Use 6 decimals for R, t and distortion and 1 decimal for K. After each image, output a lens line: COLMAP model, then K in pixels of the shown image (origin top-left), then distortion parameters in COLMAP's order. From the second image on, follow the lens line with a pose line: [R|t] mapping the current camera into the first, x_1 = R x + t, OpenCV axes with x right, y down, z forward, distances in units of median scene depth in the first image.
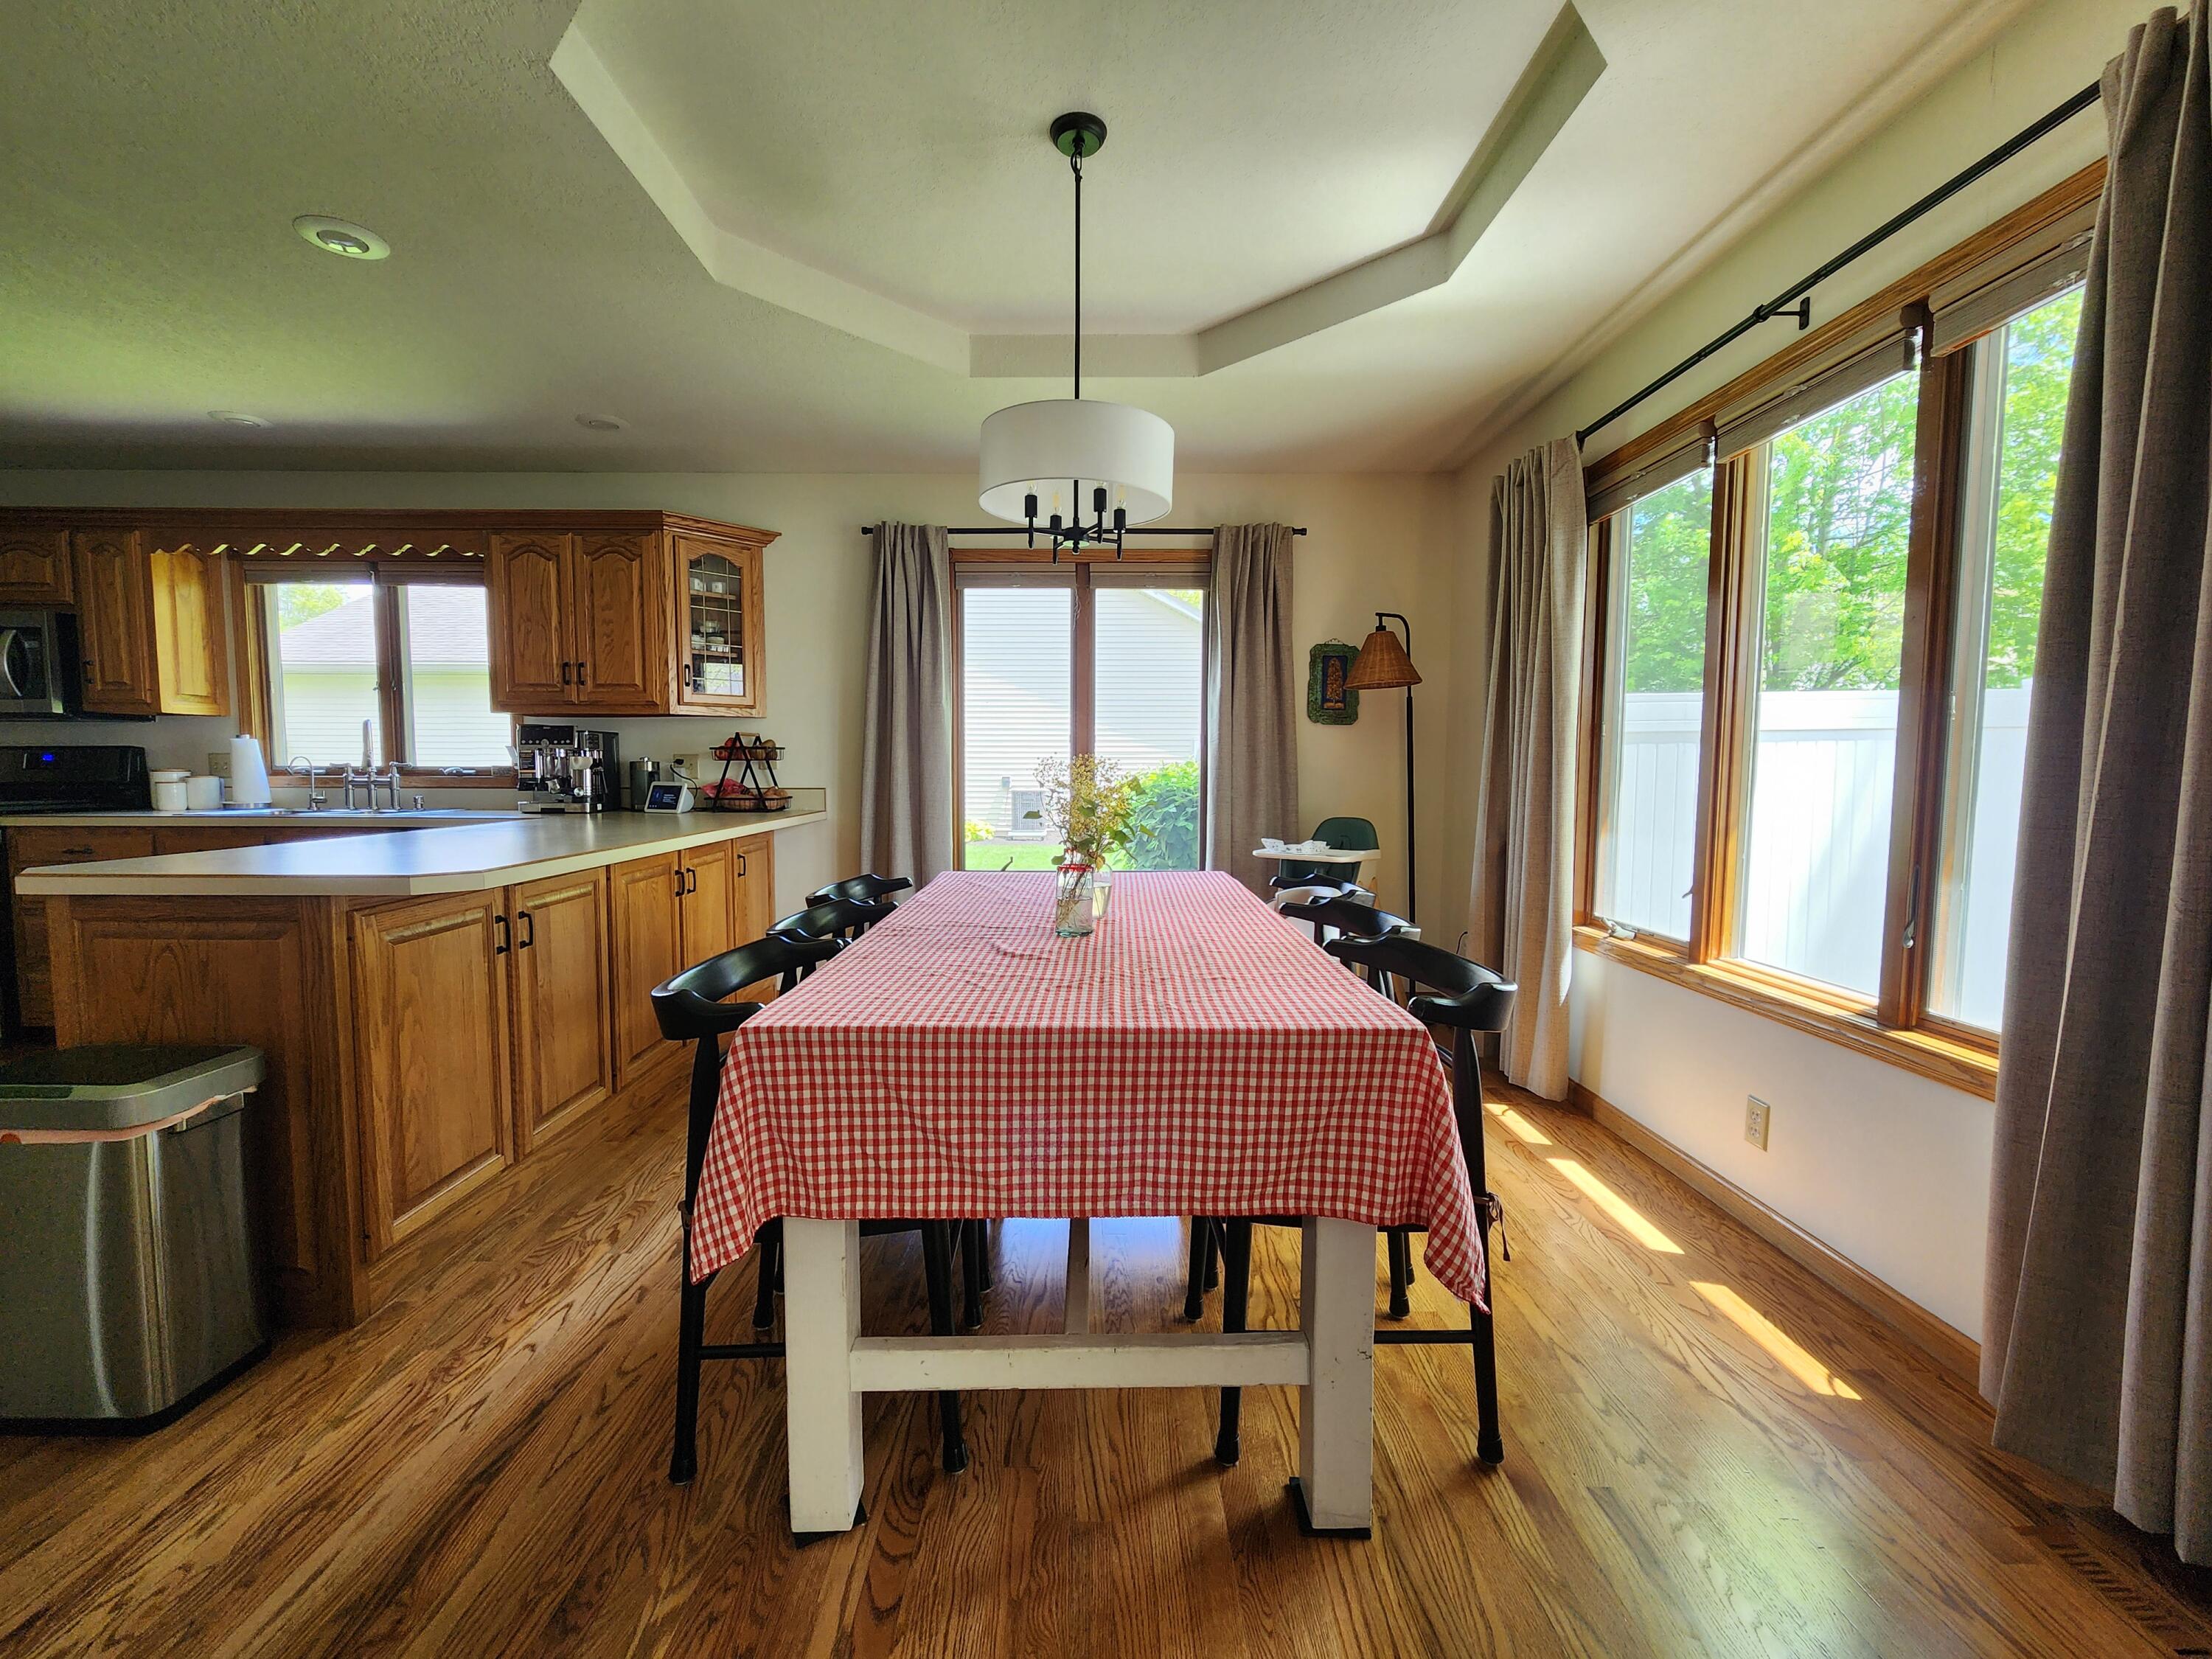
lens RADIAL K [[912.9, 0, 1090.4], [0, 912.9, 826.9], [0, 0, 1]] dist [-0.001331, 0.002626]
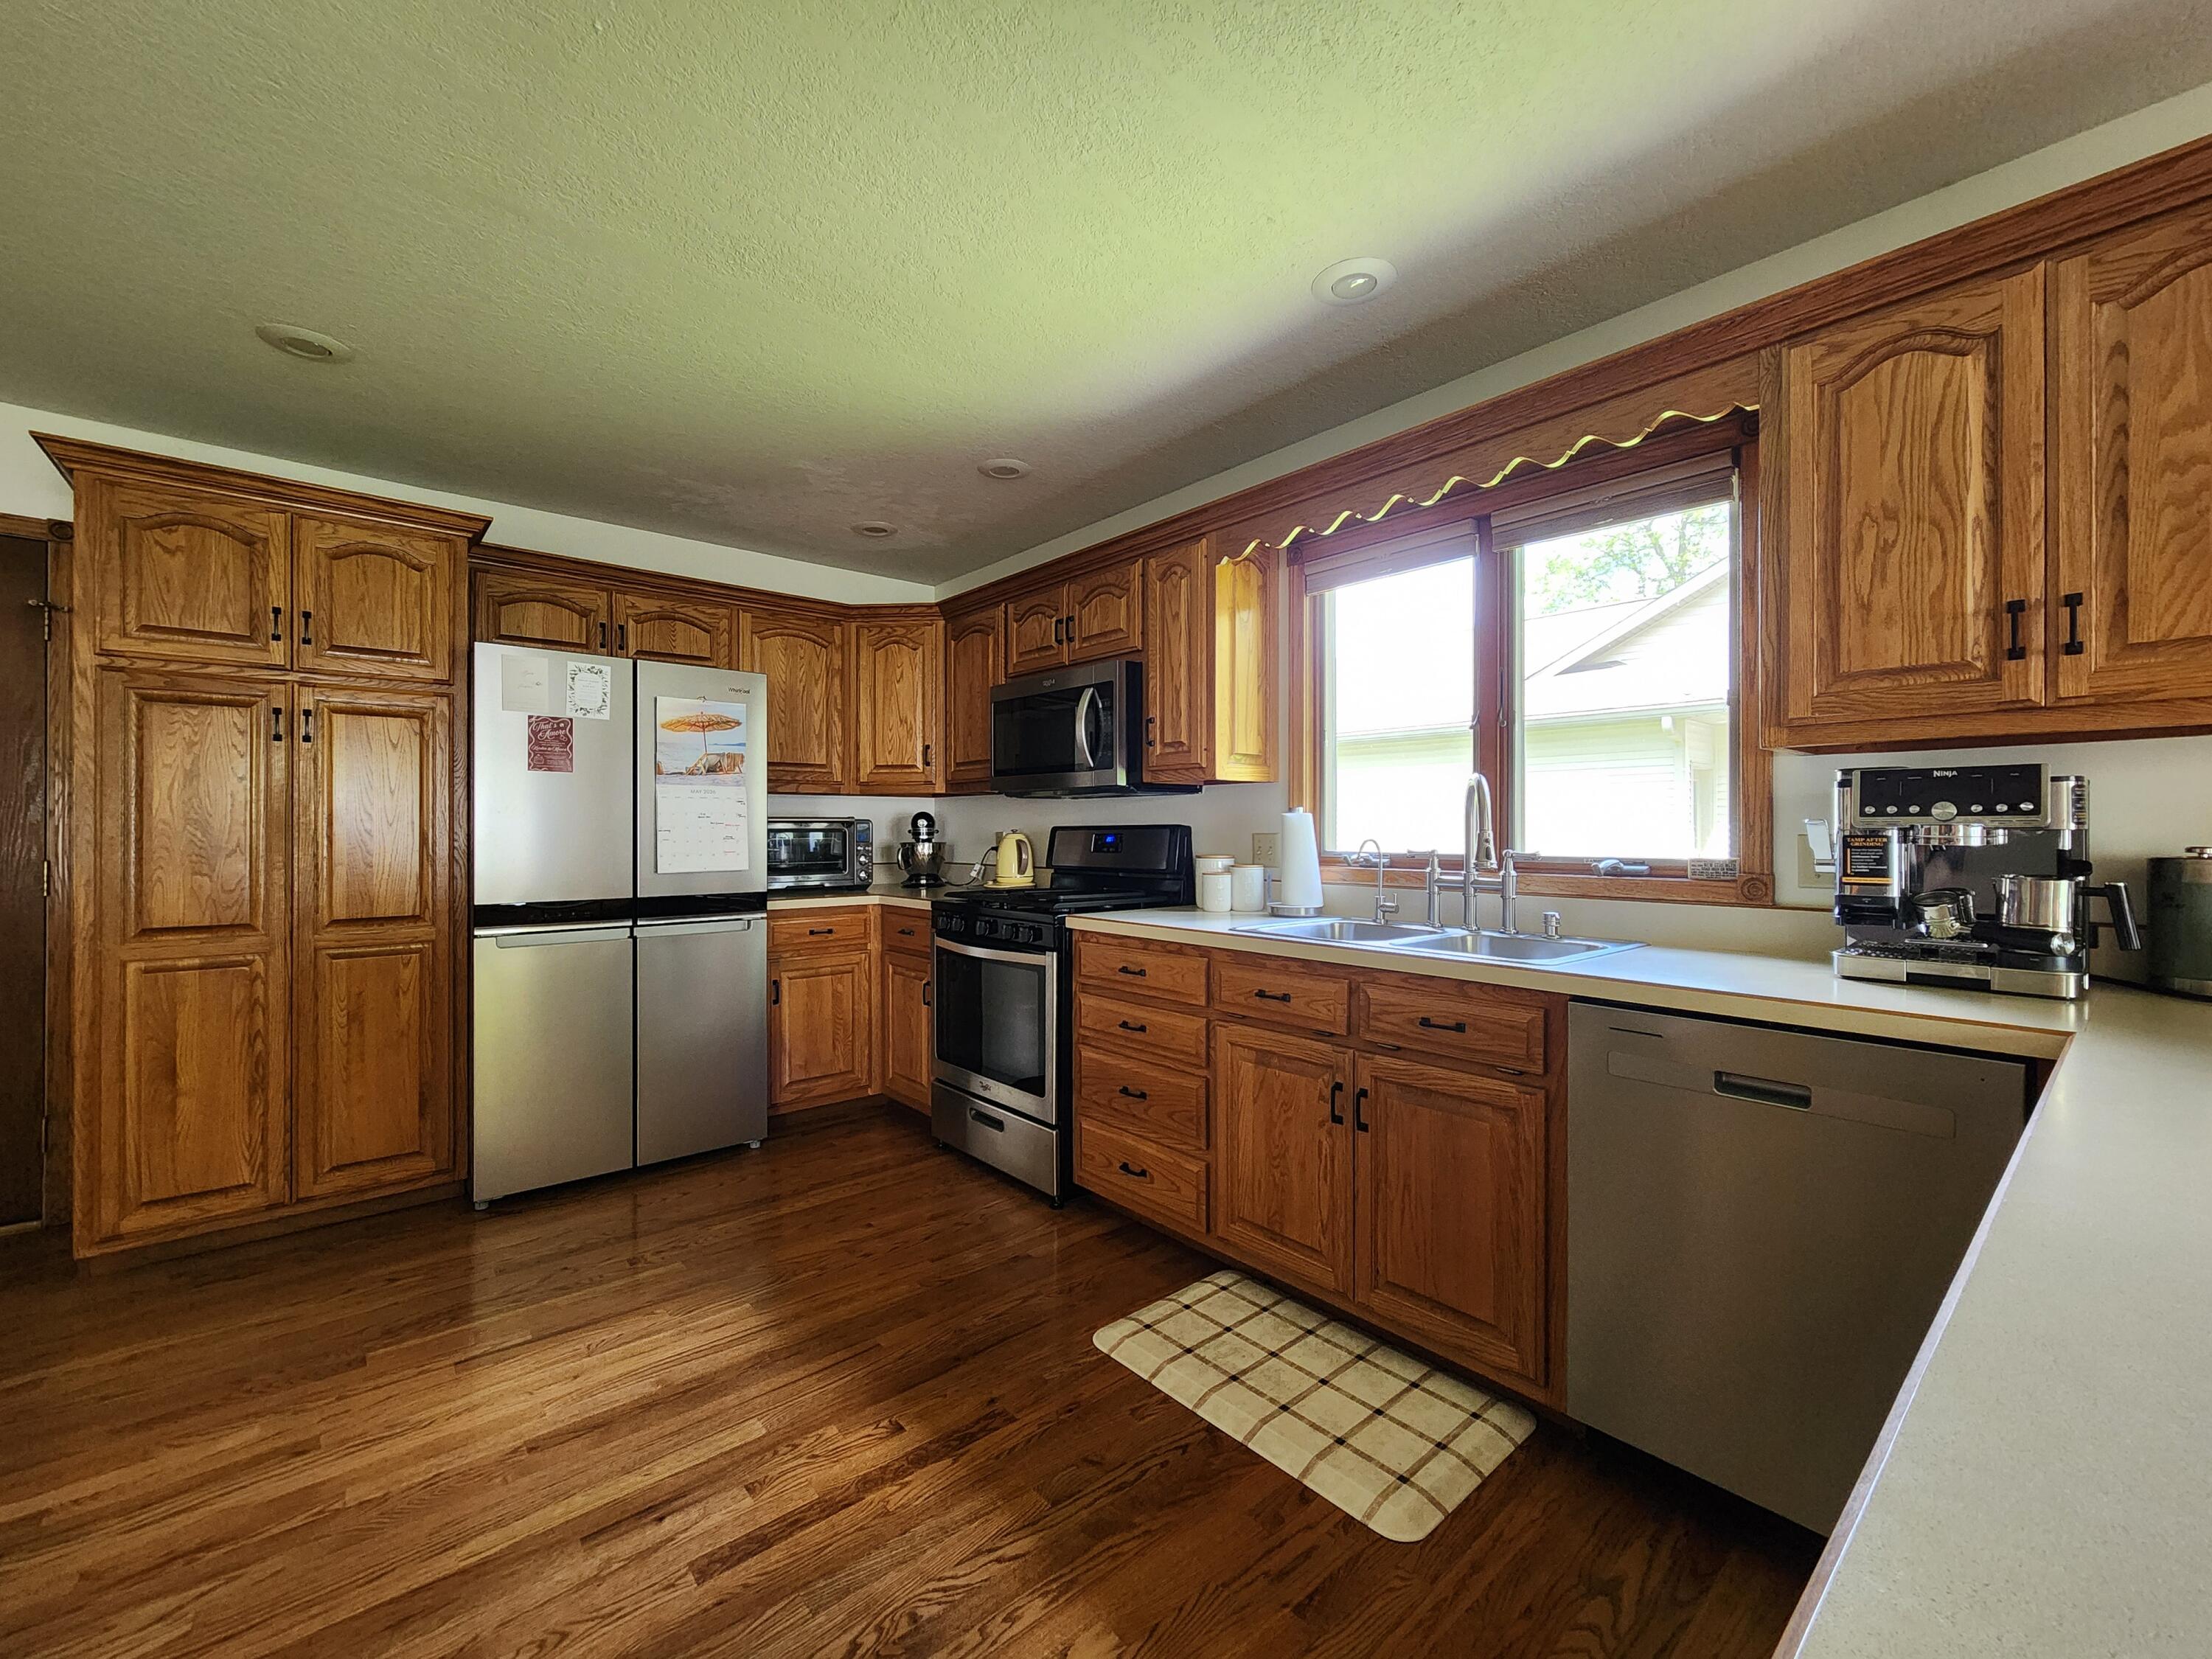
lens RADIAL K [[912.9, 0, 1090.8], [0, 912.9, 825.8], [0, 0, 1]] dist [-0.001331, 0.002626]
pose [[0.648467, -0.006773, -0.761212, -0.531536], [-0.047810, 0.997624, -0.049605, -0.048155], [0.759740, 0.068561, 0.646603, 0.460054]]
